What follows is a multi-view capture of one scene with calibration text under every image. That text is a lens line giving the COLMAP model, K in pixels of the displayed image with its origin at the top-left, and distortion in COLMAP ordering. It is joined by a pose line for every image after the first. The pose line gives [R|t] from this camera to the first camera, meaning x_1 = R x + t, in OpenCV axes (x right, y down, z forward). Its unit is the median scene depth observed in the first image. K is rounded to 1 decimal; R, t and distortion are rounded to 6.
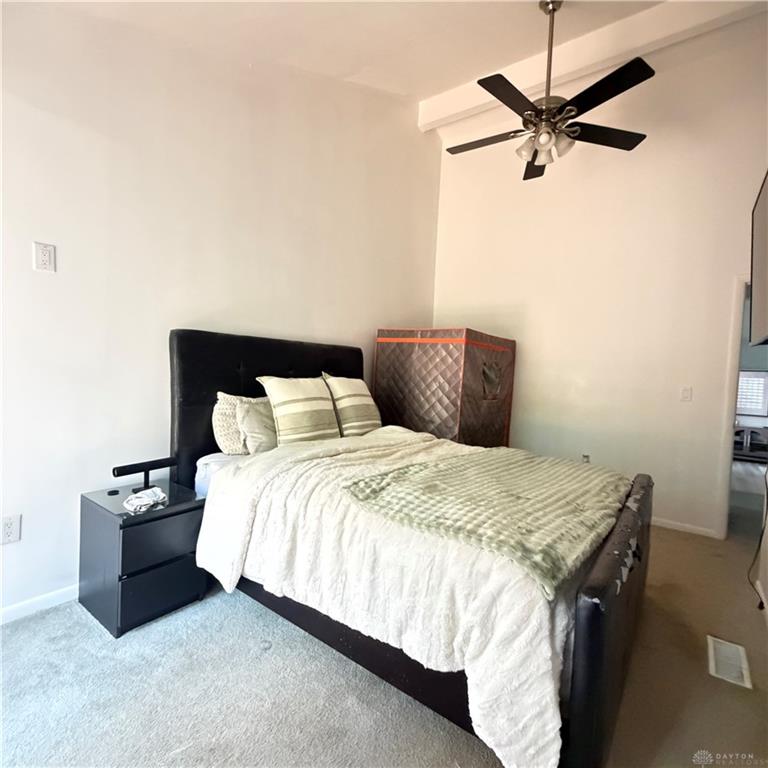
lens RADIAL K [[407.9, 0, 385.0], [0, 407.9, 384.5], [0, 0, 1]] dist [0.000016, -0.000409]
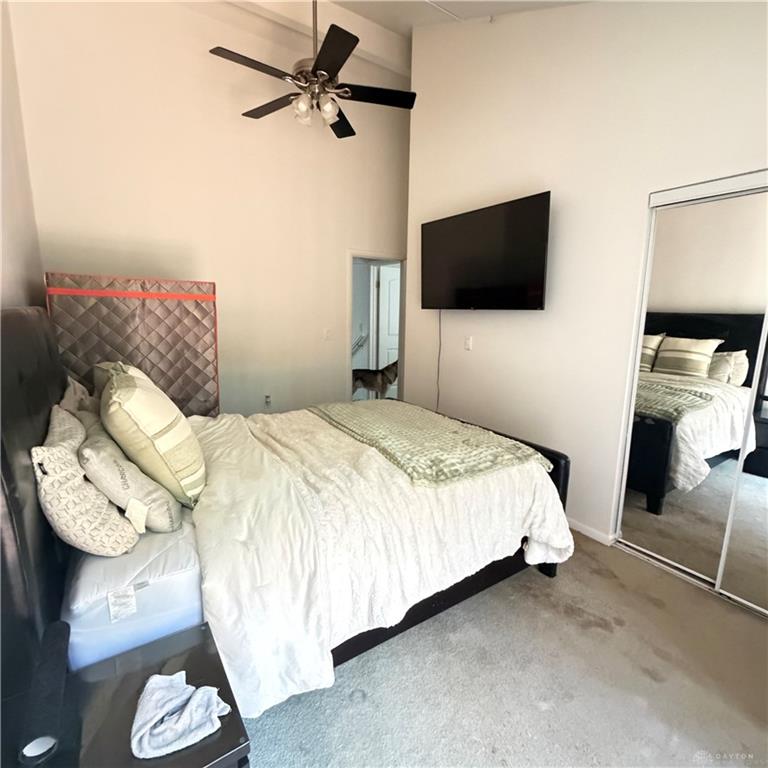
lens RADIAL K [[407.9, 0, 385.0], [0, 407.9, 384.5], [0, 0, 1]] dist [0.000016, -0.000409]
pose [[0.334058, -0.205817, 0.919807, -0.683527], [0.040285, 0.978094, 0.204229, -0.120605], [-0.941691, -0.031170, 0.335032, 0.509427]]
